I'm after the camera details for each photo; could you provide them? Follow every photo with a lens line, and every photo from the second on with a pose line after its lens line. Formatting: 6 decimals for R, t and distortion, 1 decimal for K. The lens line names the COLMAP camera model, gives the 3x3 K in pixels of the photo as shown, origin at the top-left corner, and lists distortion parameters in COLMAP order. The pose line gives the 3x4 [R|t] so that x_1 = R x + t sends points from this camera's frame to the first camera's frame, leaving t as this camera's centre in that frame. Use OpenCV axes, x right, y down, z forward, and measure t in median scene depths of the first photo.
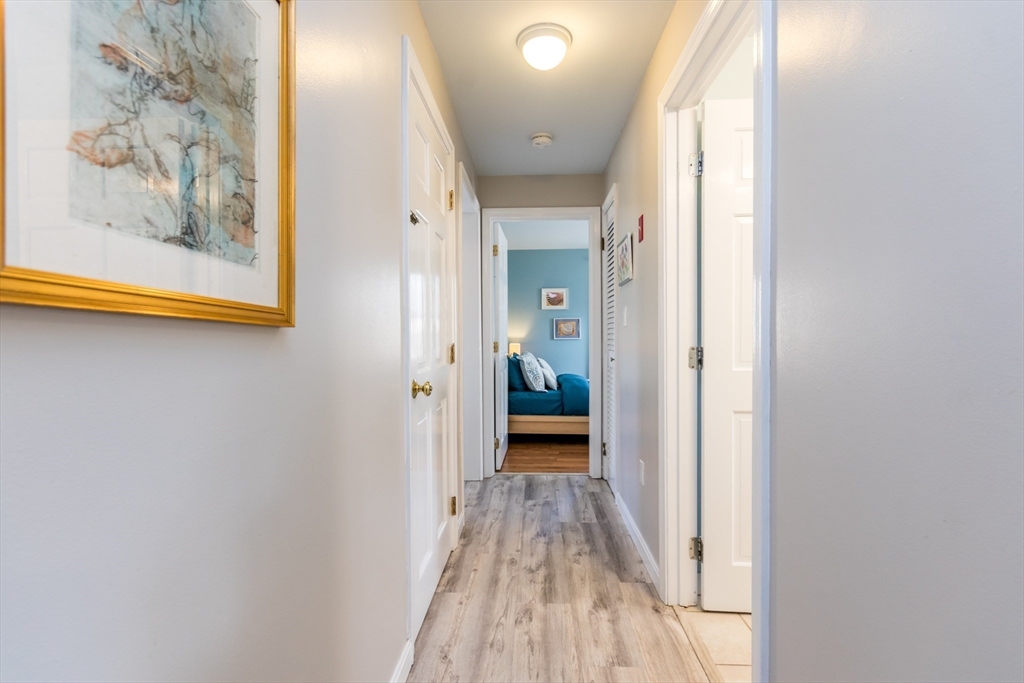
lens RADIAL K [[471.7, 0, 512.3], [0, 471.7, 336.6], [0, 0, 1]] dist [0.002258, 0.000241]
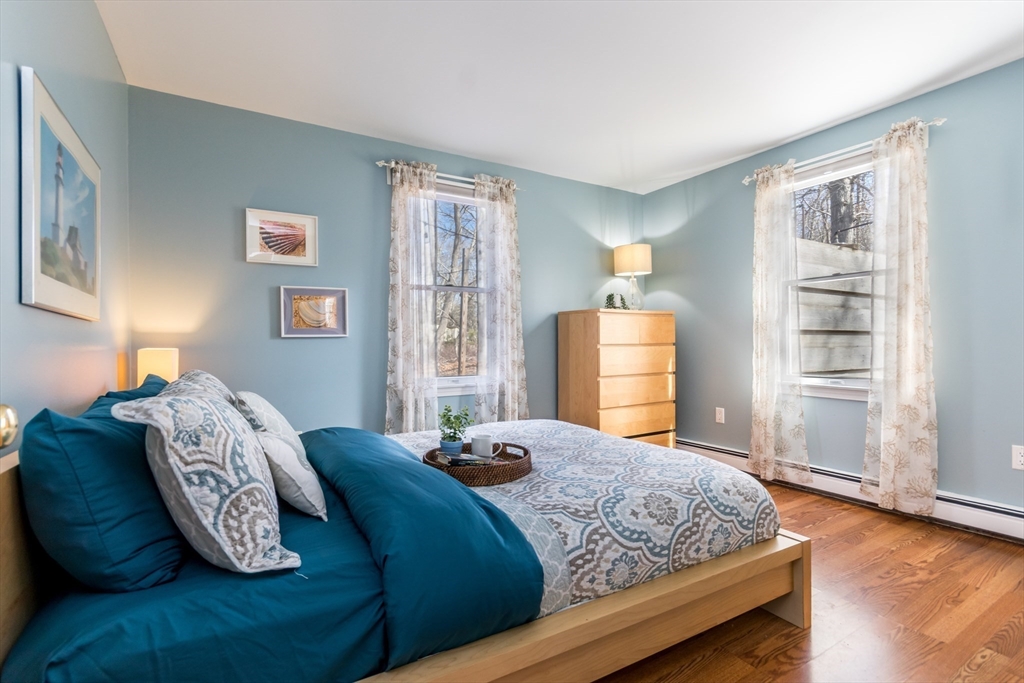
lens RADIAL K [[491.4, 0, 526.5], [0, 491.4, 345.1], [0, 0, 1]] dist [-0.001079, 0.000064]
pose [[0.825524, -0.001538, 0.564365, 0.024345], [0.003661, 0.999990, -0.002629, 0.014150], [-0.564355, 0.004236, 0.825521, 0.535813]]
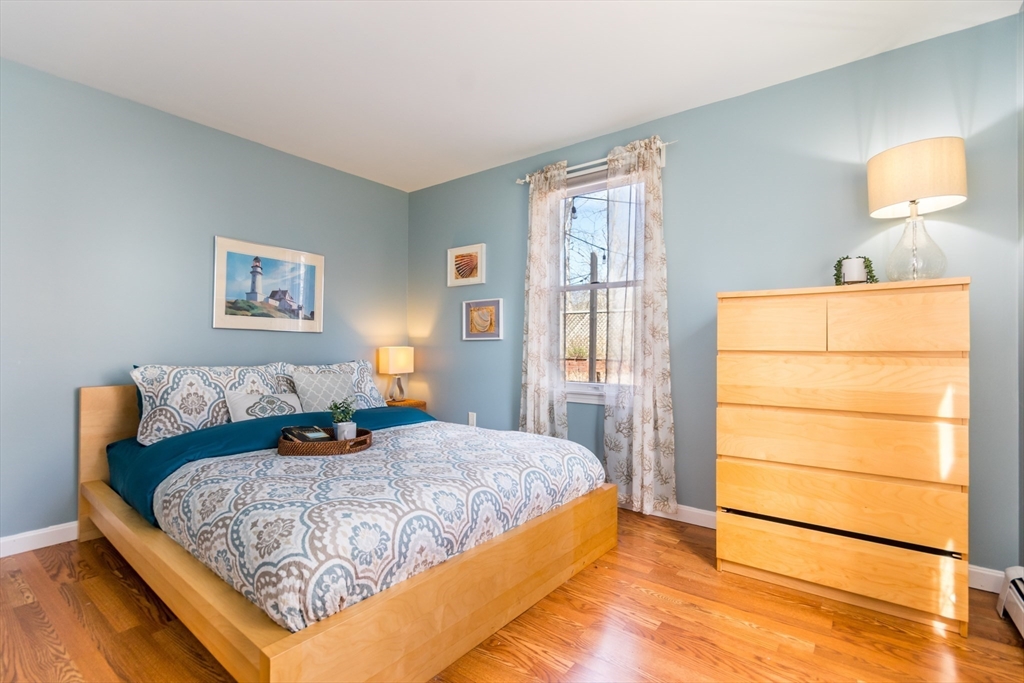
lens RADIAL K [[468.4, 0, 515.7], [0, 468.4, 344.2], [0, 0, 1]] dist [-0.000658, 0.000052]
pose [[0.821663, 0.008226, -0.569914, 0.448253], [-0.005975, 0.999965, 0.005819, 0.006863], [0.569942, -0.001376, 0.821684, 0.593215]]
